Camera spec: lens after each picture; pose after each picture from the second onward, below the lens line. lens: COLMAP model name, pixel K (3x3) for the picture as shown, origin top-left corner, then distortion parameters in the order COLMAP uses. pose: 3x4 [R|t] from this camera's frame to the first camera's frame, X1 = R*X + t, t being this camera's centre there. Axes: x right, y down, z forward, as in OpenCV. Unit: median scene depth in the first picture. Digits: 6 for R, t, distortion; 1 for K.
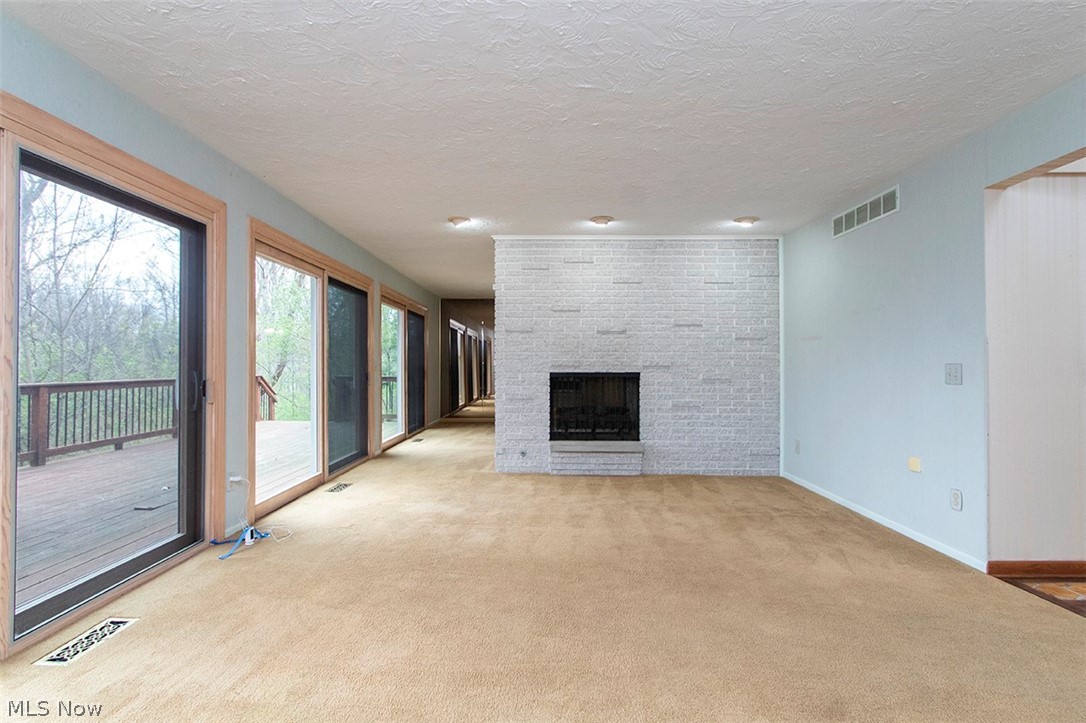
lens RADIAL K [[512.0, 0, 543.0], [0, 512.0, 359.2], [0, 0, 1]] dist [0.008427, -0.004723]
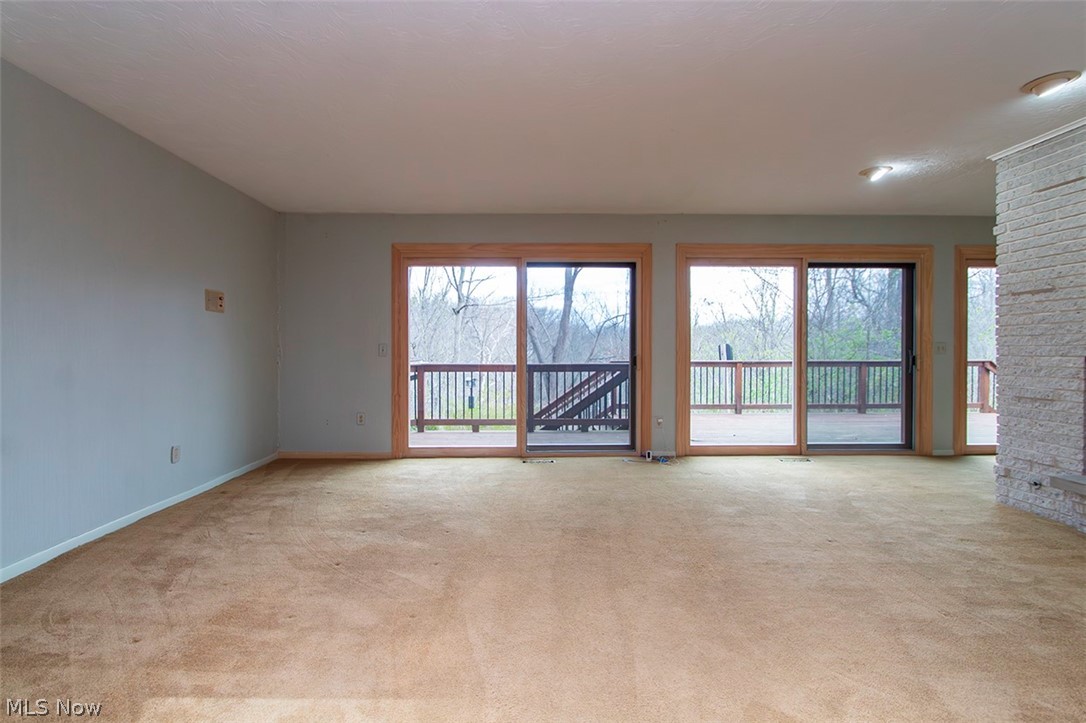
lens RADIAL K [[512.0, 0, 545.2], [0, 512.0, 361.1], [0, 0, 1]] dist [0.008427, -0.004723]
pose [[0.048525, 0.016773, -0.998681, 0.562215], [0.014010, 0.999749, 0.017472, 0.012021], [0.998724, -0.014840, 0.048278, 0.365490]]
